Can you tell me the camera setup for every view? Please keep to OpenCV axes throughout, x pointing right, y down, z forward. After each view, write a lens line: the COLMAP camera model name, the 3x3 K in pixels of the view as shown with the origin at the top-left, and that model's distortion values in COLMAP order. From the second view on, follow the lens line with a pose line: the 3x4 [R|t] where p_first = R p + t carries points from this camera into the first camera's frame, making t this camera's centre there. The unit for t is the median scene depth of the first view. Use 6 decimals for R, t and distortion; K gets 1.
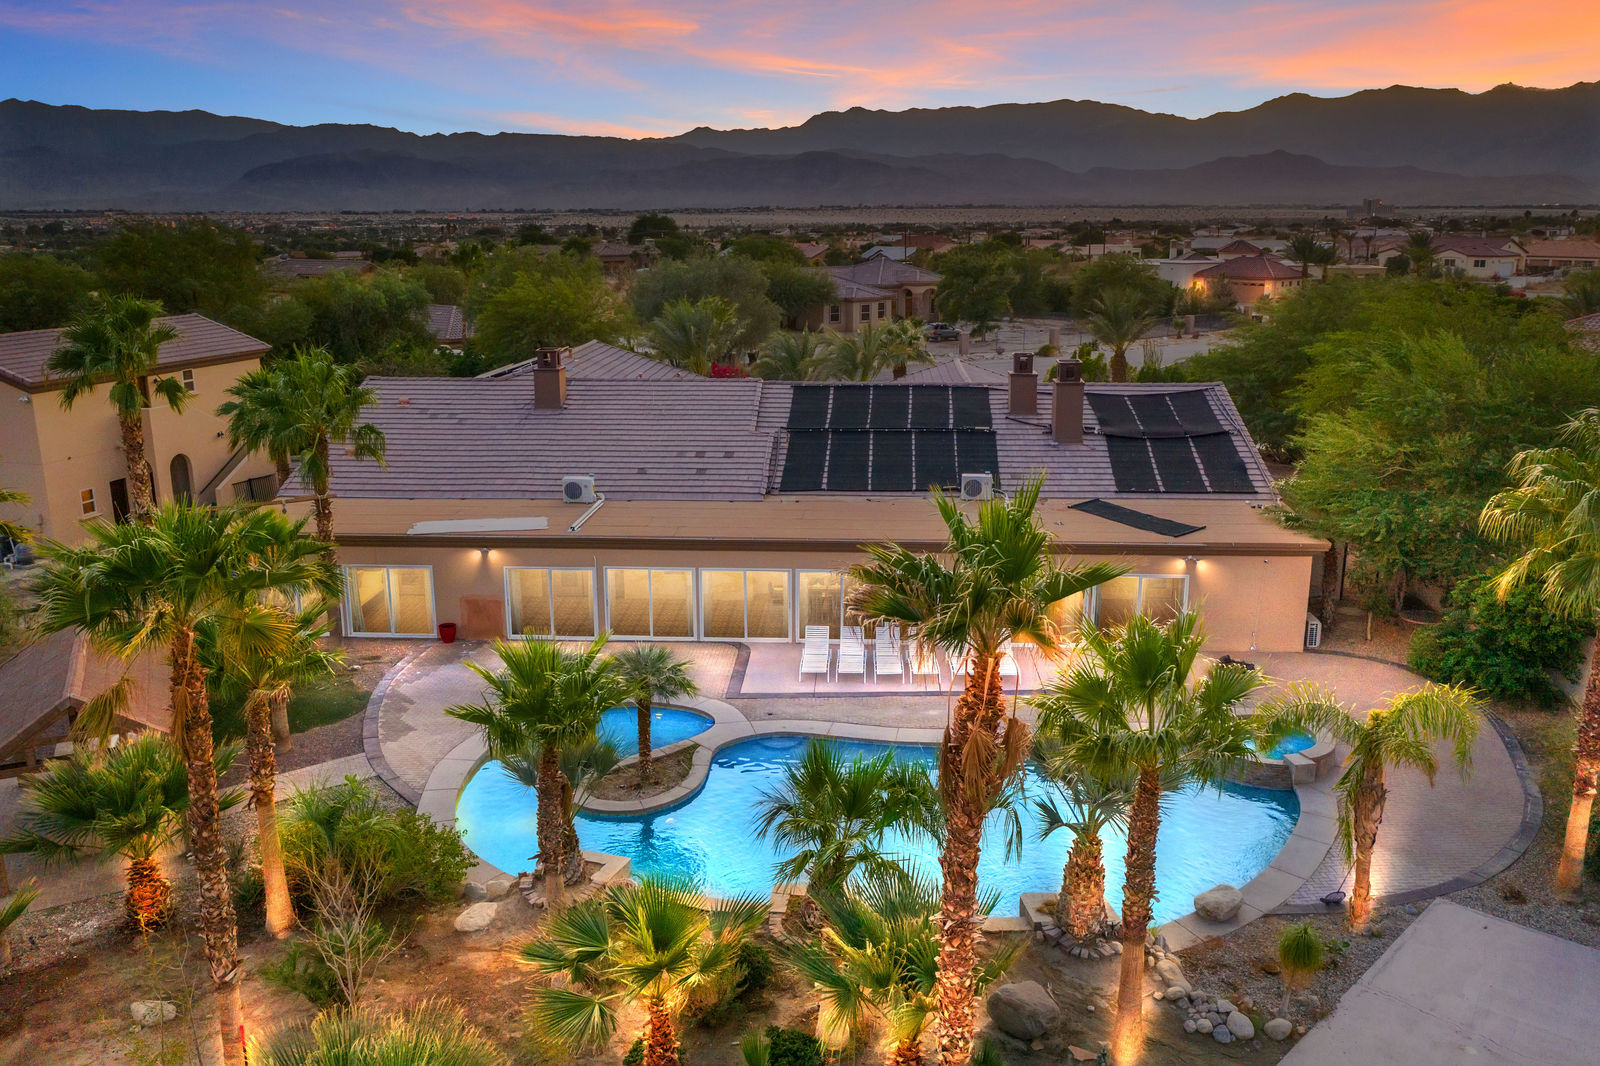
lens RADIAL K [[1281.6, 0, 800.0], [0, 1281.6, 533.0], [0, 0, 1]] dist [0.003048, -0.002831]
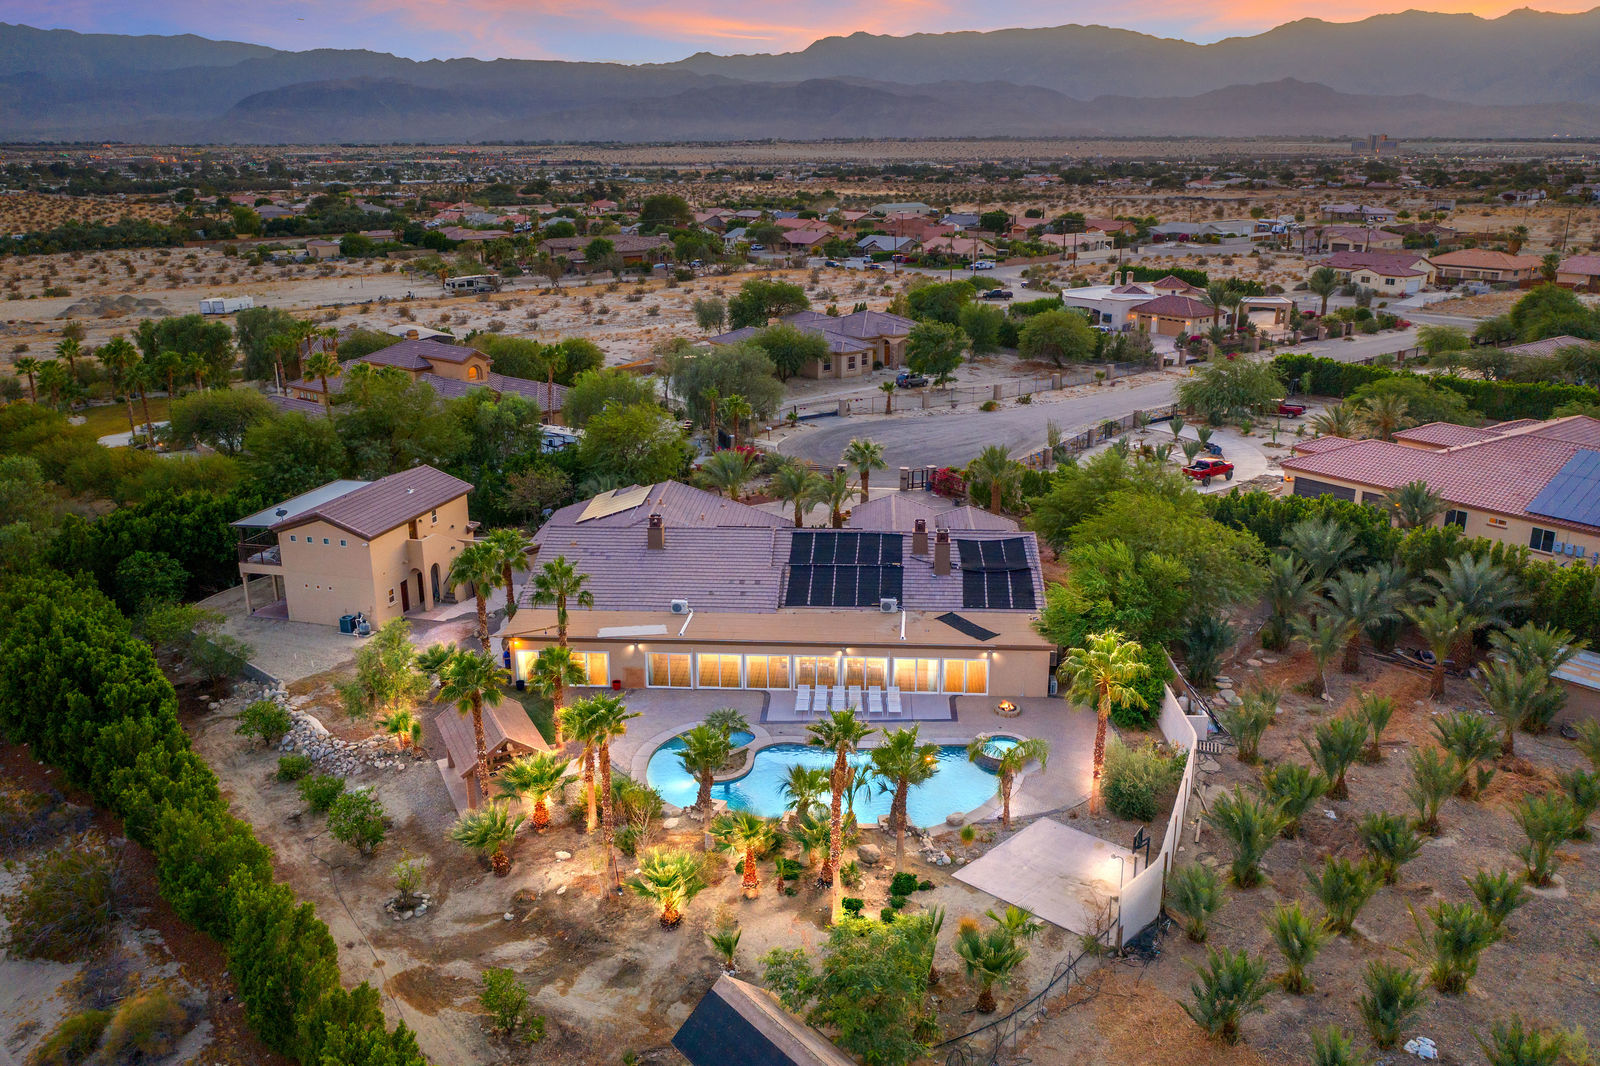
lens RADIAL K [[1294.7, 0, 800.0], [0, 1294.7, 533.0], [0, 0, 1]] dist [0.002057, 0.003982]
pose [[0.999998, 0.001341, -0.001447, 0.008632], [-0.001259, 0.998486, 0.054997, -0.238556], [0.001518, -0.054995, 0.998485, -0.875030]]
